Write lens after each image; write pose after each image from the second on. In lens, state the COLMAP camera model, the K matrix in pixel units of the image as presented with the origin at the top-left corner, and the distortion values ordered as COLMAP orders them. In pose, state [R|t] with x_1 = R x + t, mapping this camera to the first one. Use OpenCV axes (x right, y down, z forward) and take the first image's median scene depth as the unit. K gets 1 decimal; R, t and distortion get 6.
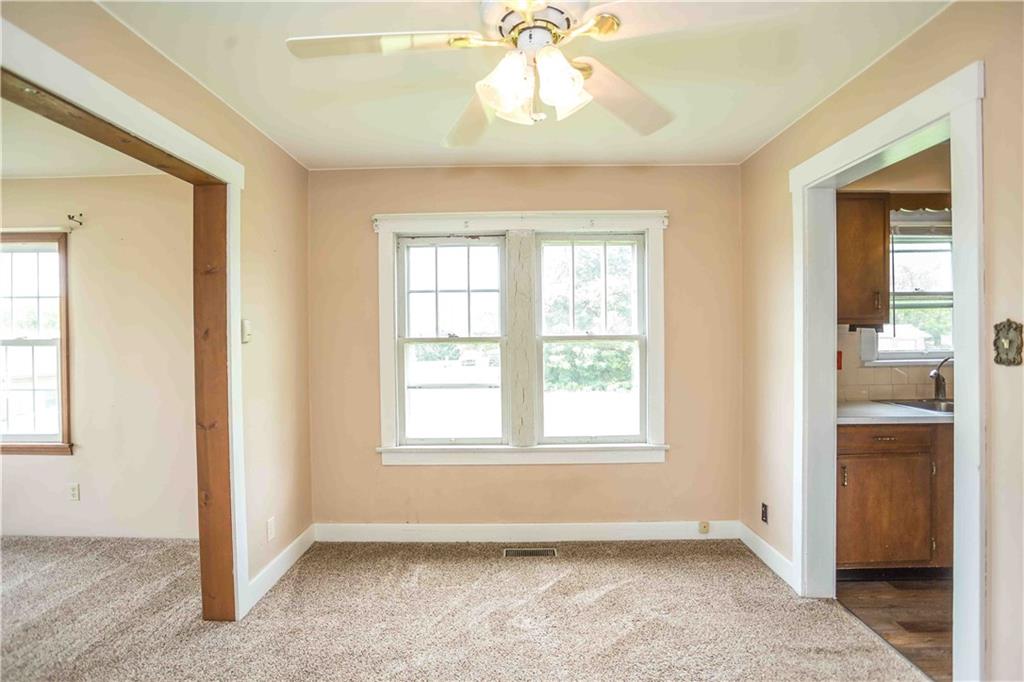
lens RADIAL K [[504.1, 0, 503.8], [0, 504.1, 335.2], [0, 0, 1]] dist [-0.075153, 0.030890]
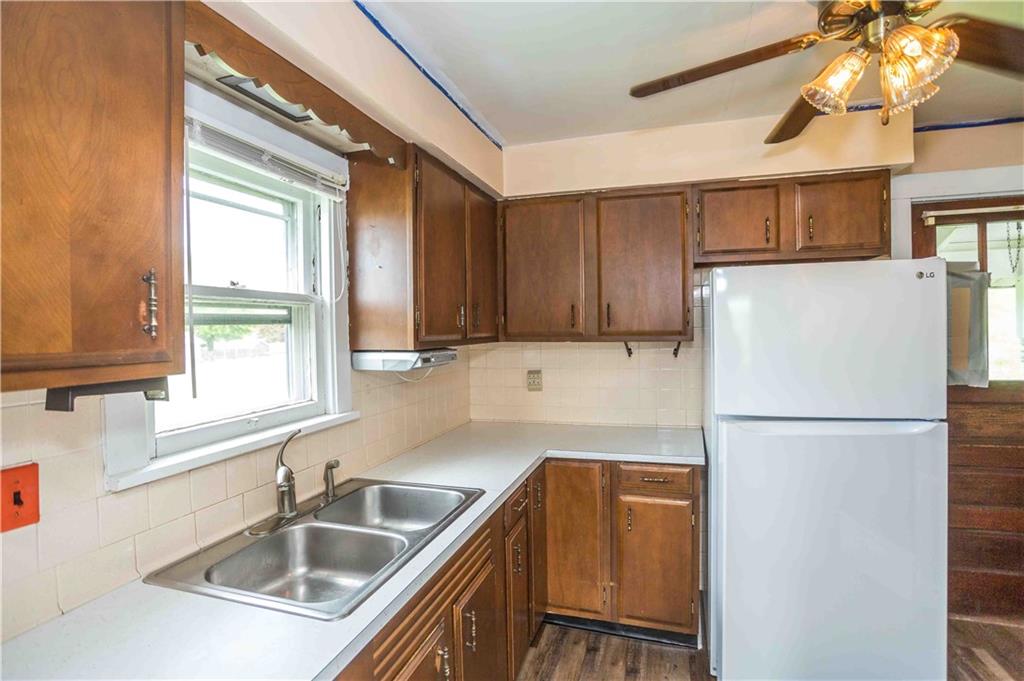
lens RADIAL K [[504.1, 0, 510.7], [0, 504.1, 338.8], [0, 0, 1]] dist [-0.075153, 0.030890]
pose [[0.284519, -0.012246, 0.958592, 0.479762], [0.016780, 0.999829, 0.007792, -0.041581], [-0.958523, 0.013868, 0.284676, 0.620107]]
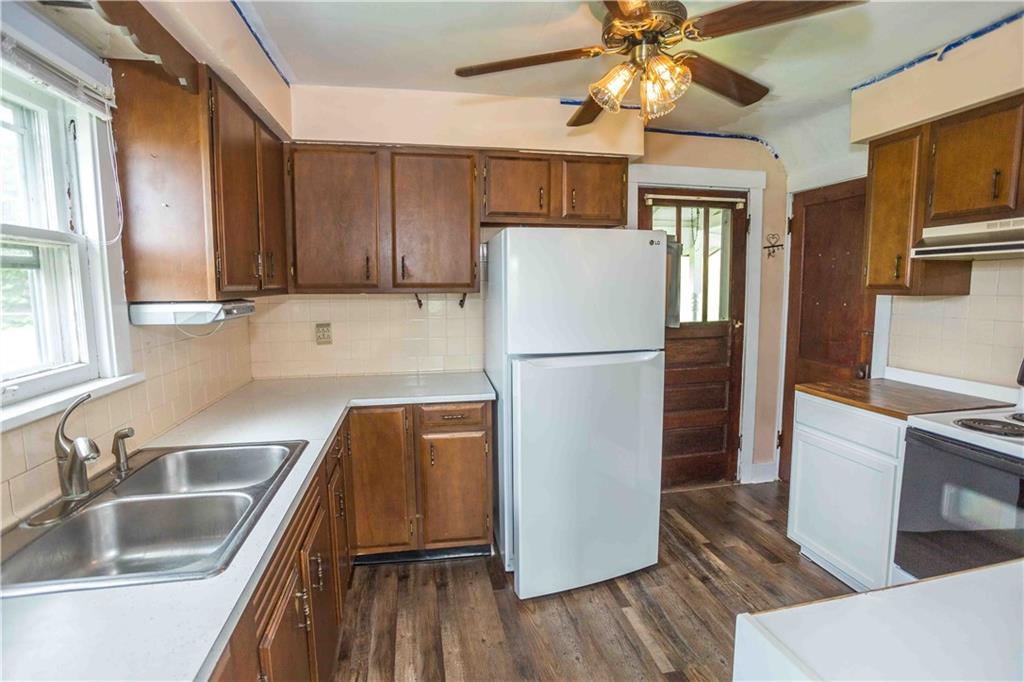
lens RADIAL K [[504.1, 0, 512.6], [0, 504.1, 339.0], [0, 0, 1]] dist [-0.075153, 0.030890]
pose [[-0.205920, -0.096576, 0.973792, 0.431487], [0.009498, 0.994874, 0.100676, -0.034938], [-0.978523, 0.029981, -0.203947, 0.694184]]
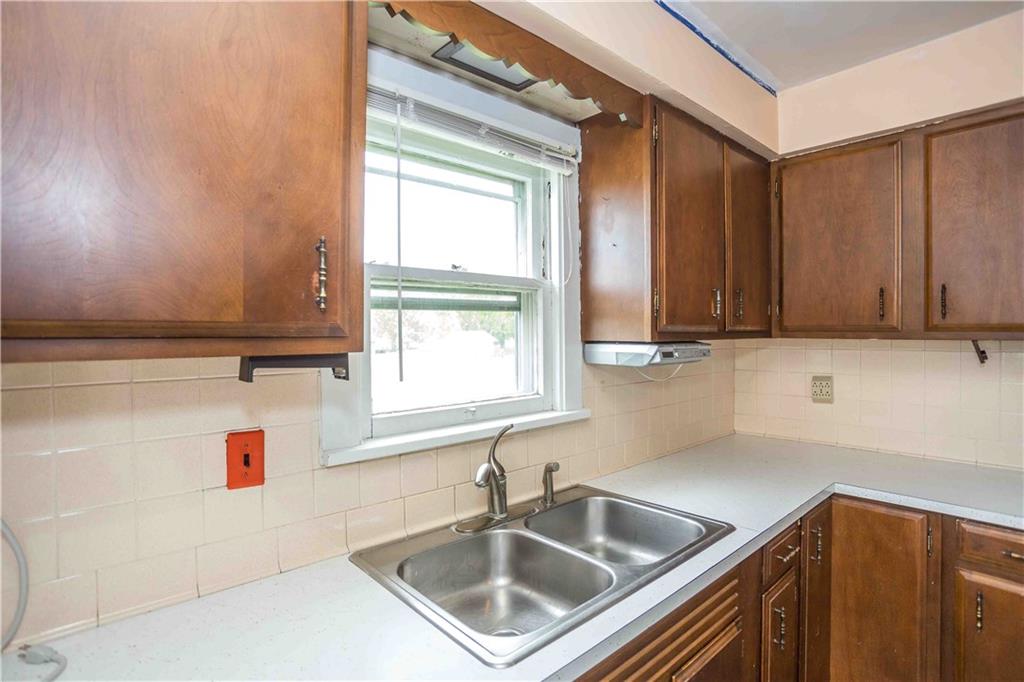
lens RADIAL K [[504.1, 0, 510.7], [0, 504.1, 338.5], [0, 0, 1]] dist [-0.075153, 0.030890]
pose [[0.733916, 0.000638, 0.679240, 0.579098], [-0.000290, 1.000000, -0.000625, -0.028571], [-0.679240, 0.000261, 0.733916, 0.631108]]
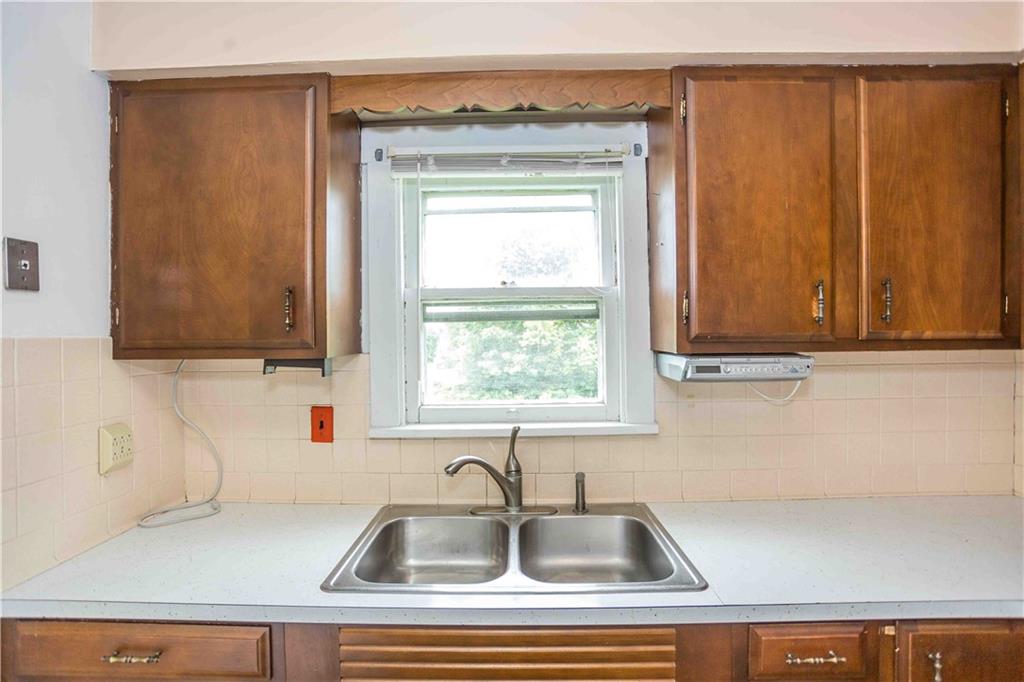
lens RADIAL K [[504.1, 0, 513.5], [0, 504.1, 336.6], [0, 0, 1]] dist [-0.075153, 0.030890]
pose [[0.999983, 0.001976, 0.005525, 0.866116], [-0.001989, 0.999995, 0.002355, -0.040325], [-0.005520, -0.002366, 0.999982, 0.477921]]
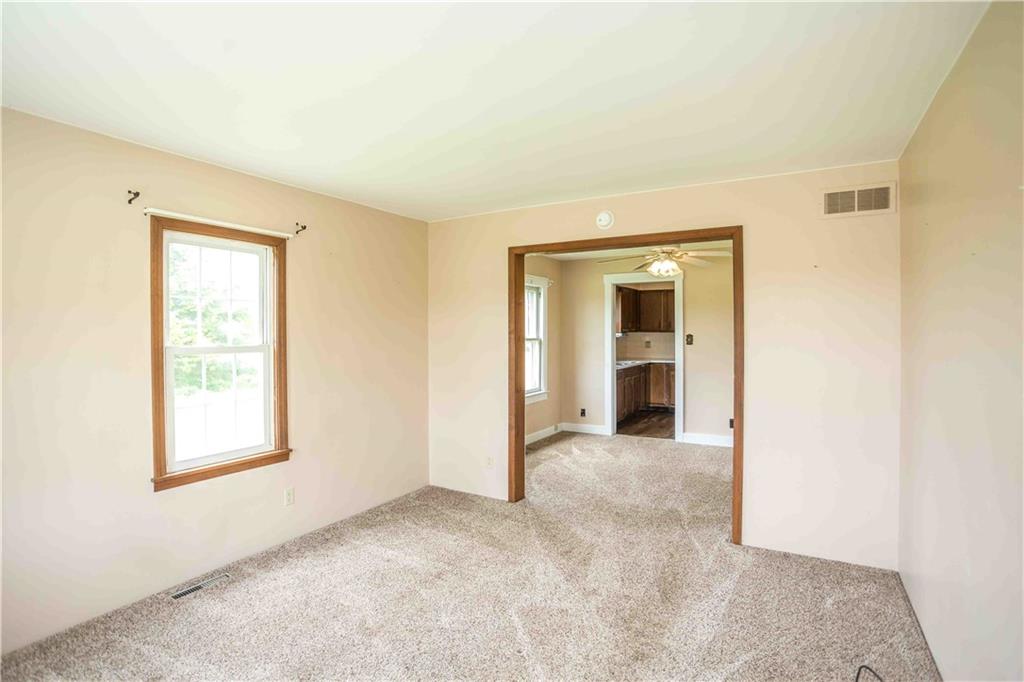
lens RADIAL K [[504.1, 0, 513.2], [0, 504.1, 338.3], [0, 0, 1]] dist [-0.075153, 0.030890]
pose [[0.489252, -0.004595, 0.872130, -1.600014], [0.004864, 0.999985, 0.002540, -0.006606], [-0.872129, 0.002999, 0.489267, 0.087261]]
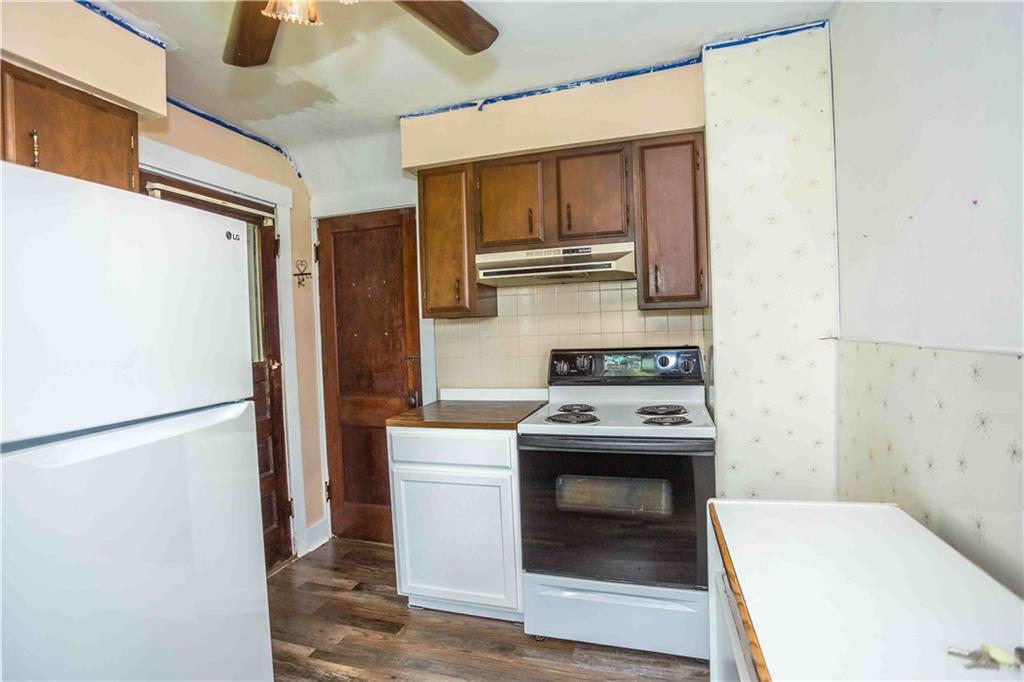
lens RADIAL K [[504.1, 0, 520.5], [0, 504.1, 335.4], [0, 0, 1]] dist [-0.075153, 0.030890]
pose [[-0.956992, 0.038750, 0.287514, 0.721923], [0.045429, 0.998830, 0.016592, 0.000869], [-0.286535, 0.028939, -0.957633, 0.714733]]
